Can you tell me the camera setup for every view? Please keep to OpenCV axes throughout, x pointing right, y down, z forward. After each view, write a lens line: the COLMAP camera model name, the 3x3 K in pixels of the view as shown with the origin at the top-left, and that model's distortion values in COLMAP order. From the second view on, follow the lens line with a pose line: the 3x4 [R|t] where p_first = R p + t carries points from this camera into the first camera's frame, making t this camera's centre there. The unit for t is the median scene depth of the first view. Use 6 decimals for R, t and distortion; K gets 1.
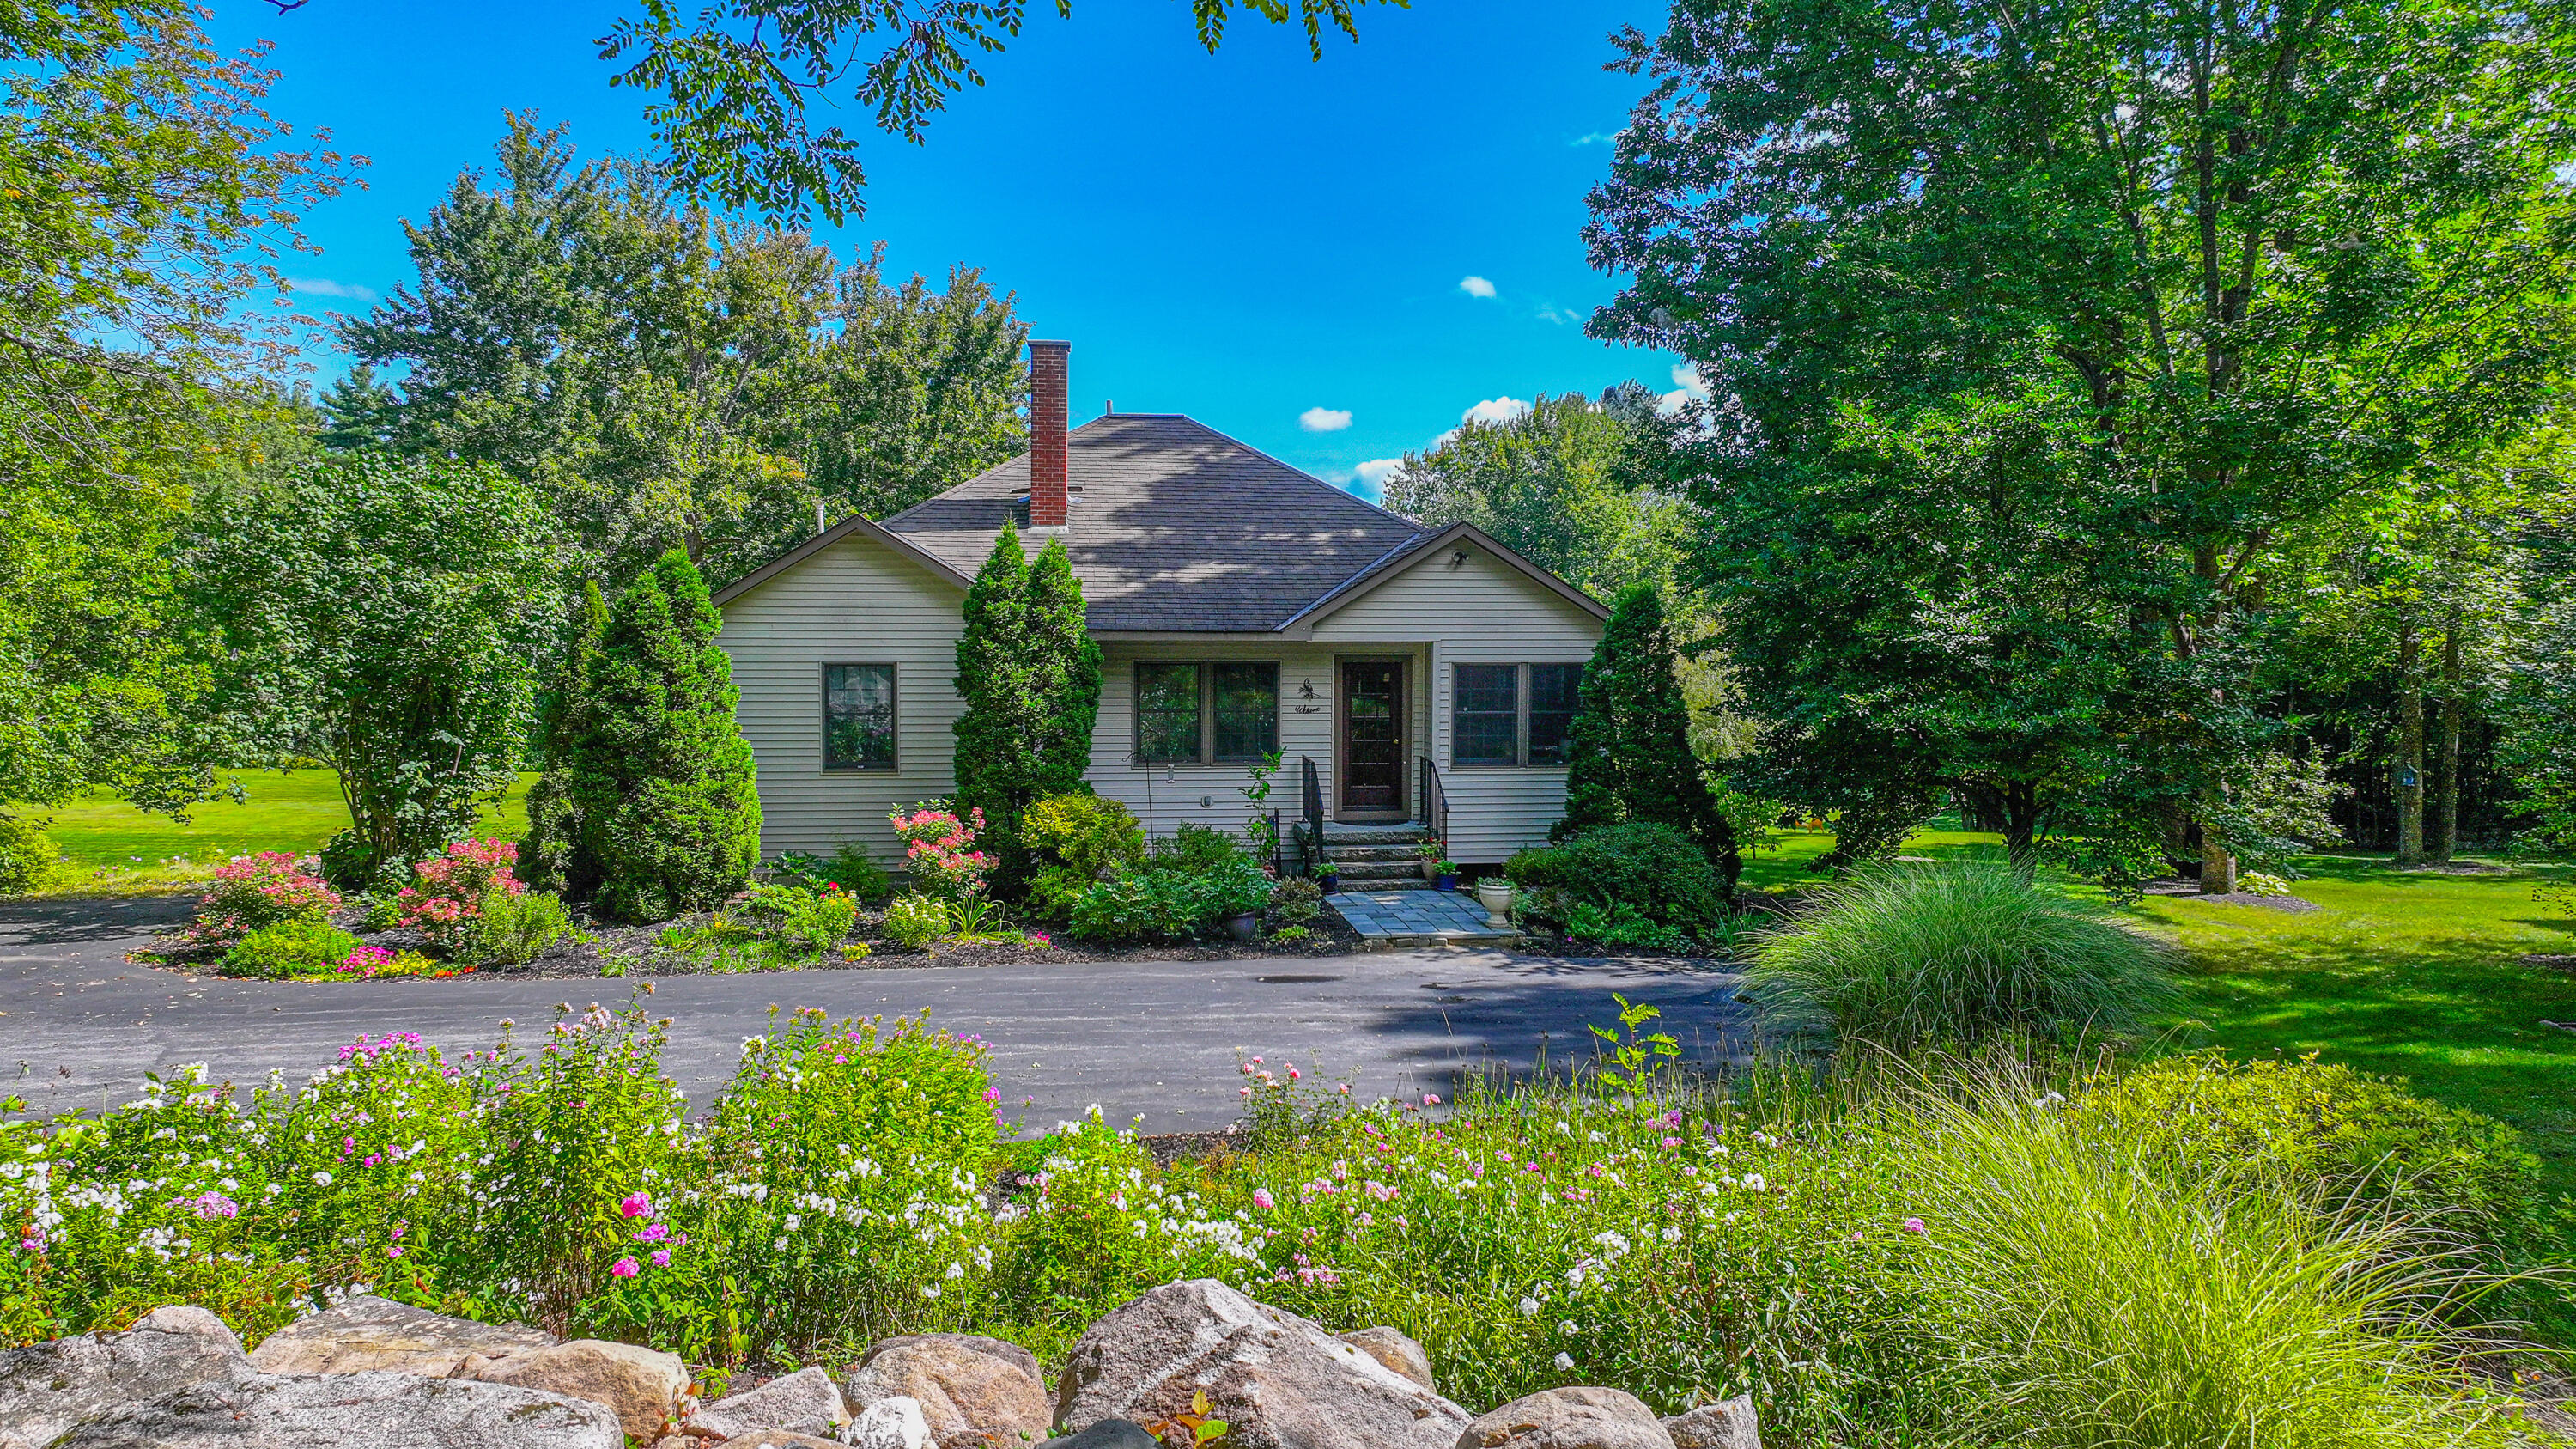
lens RADIAL K [[1814.7, 0, 1288.0], [0, 1814.7, 724.5], [0, 0, 1]] dist [0.026049, -0.044078]
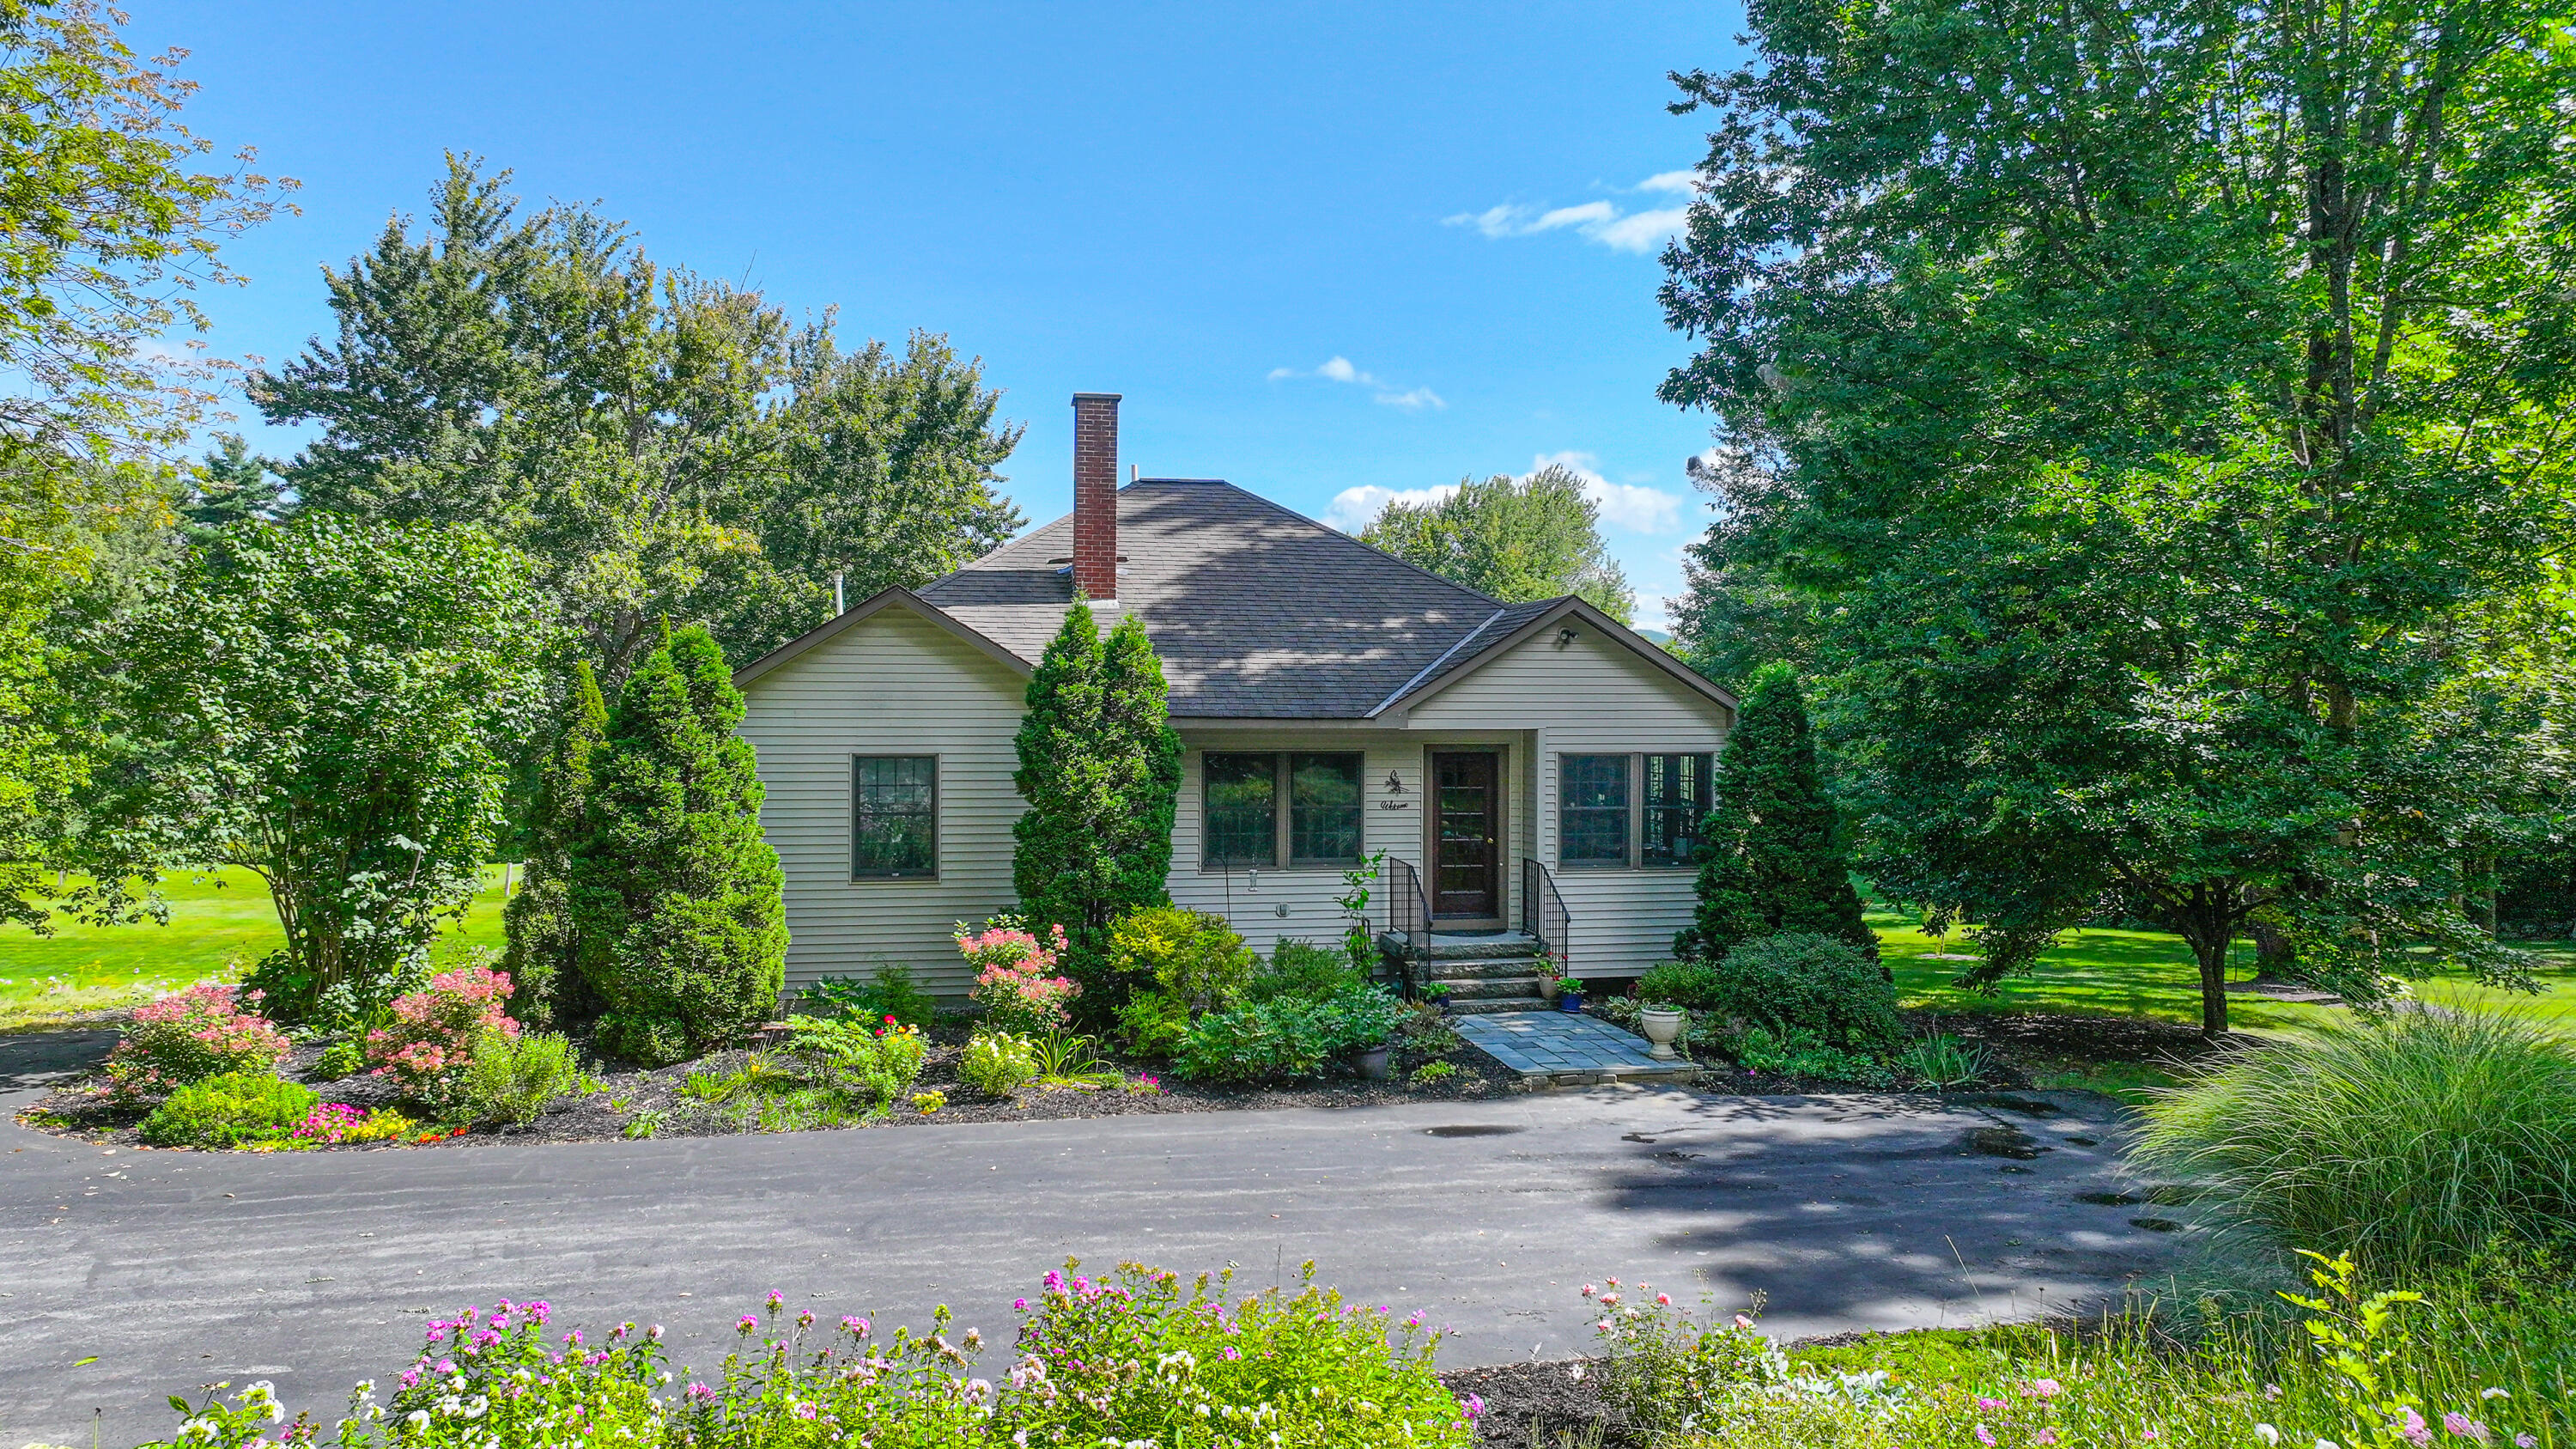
lens RADIAL K [[1813.1, 0, 1288.0], [0, 1813.1, 724.5], [0, 0, 1]] dist [0.007524, -0.002316]
pose [[0.997926, -0.000919, 0.064357, -0.106898], [0.003892, 0.998930, -0.046084, -0.007817], [-0.064246, 0.046238, 0.996862, 0.124996]]
